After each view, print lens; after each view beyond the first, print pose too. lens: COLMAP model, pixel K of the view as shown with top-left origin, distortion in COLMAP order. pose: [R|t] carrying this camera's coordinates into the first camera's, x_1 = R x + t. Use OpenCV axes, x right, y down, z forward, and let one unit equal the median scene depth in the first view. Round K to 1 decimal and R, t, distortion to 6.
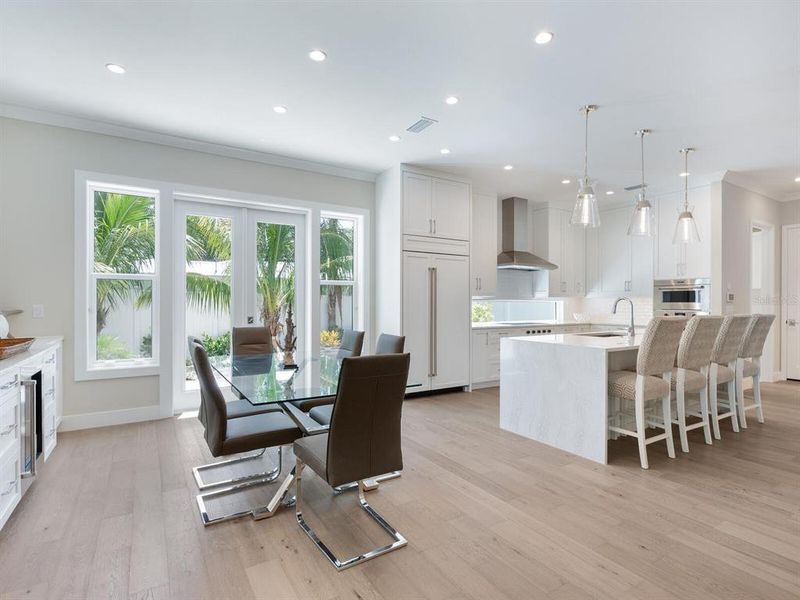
lens RADIAL K [[410.6, 0, 398.5], [0, 410.6, 303.6], [0, 0, 1]] dist [0.000045, -0.000952]
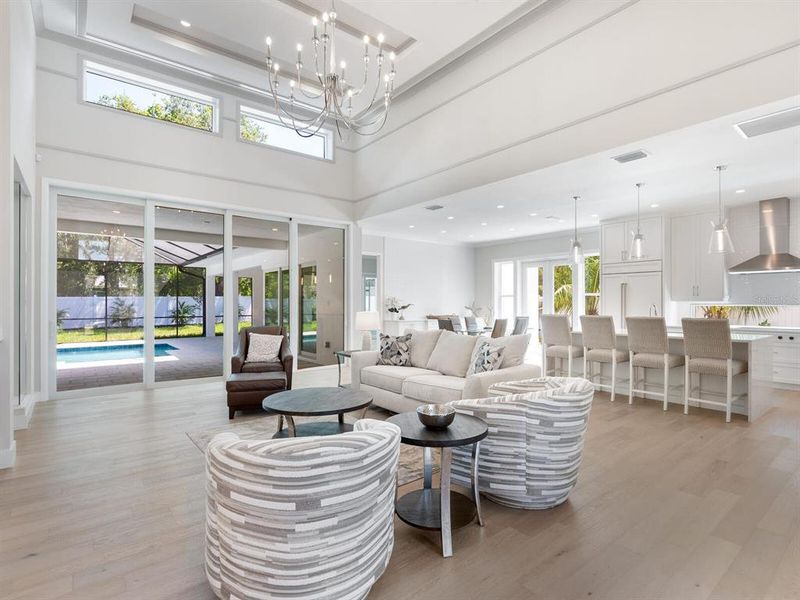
lens RADIAL K [[410.6, 0, 398.5], [0, 410.6, 303.6], [0, 0, 1]] dist [0.000045, -0.000952]
pose [[0.109602, -0.000508, -0.993975, 1.482928], [-0.004778, 0.999988, -0.001038, -0.007882], [0.993964, 0.004863, 0.109598, 0.019103]]
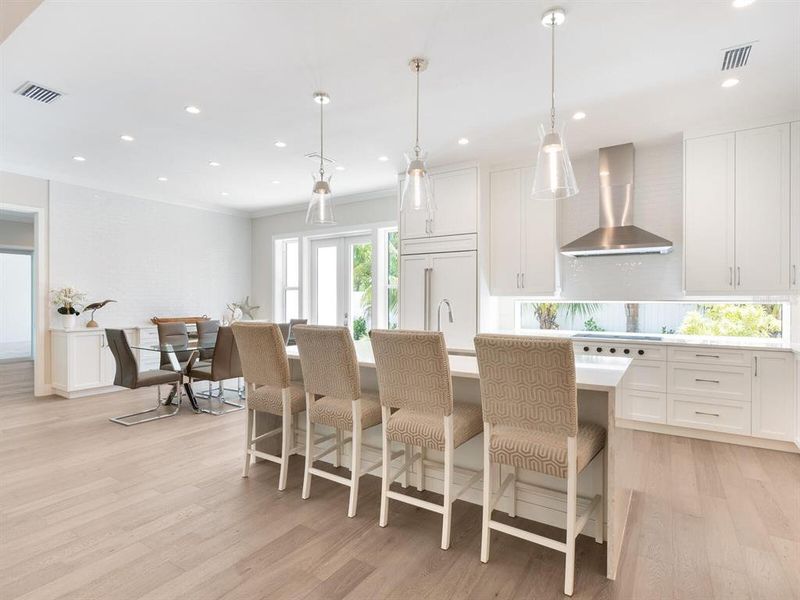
lens RADIAL K [[424.8, 0, 403.2], [0, 424.8, 303.9], [0, 0, 1]] dist [-0.000284, -0.000125]
pose [[0.429778, 0.005799, -0.902916, 0.977295], [-0.004652, 0.999980, 0.004208, -0.006192], [0.902923, 0.002392, 0.429796, 0.508725]]
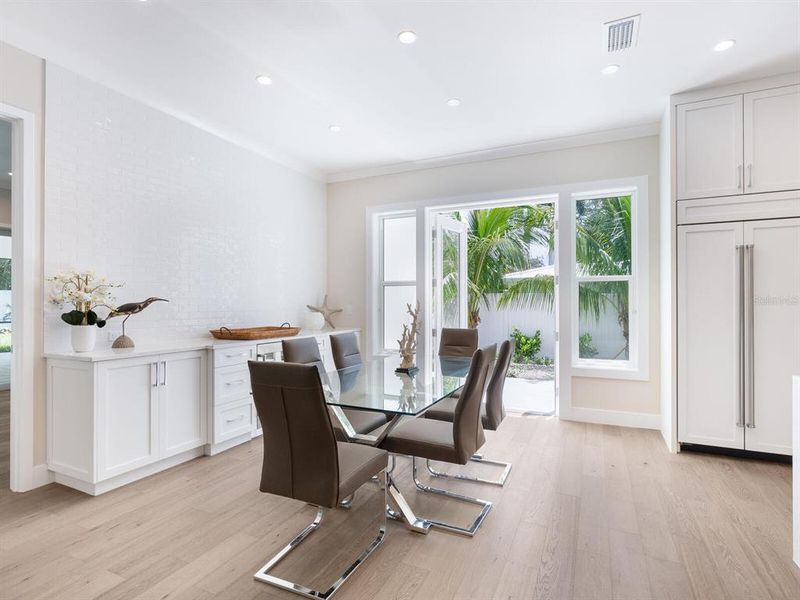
lens RADIAL K [[410.6, 0, 398.5], [0, 410.6, 303.6], [0, 0, 1]] dist [0.000045, -0.000952]
pose [[0.553341, -0.003567, -0.832947, 0.301248], [-0.003310, 0.999974, -0.006482, 0.003461], [0.832948, 0.006344, 0.553315, 0.247370]]
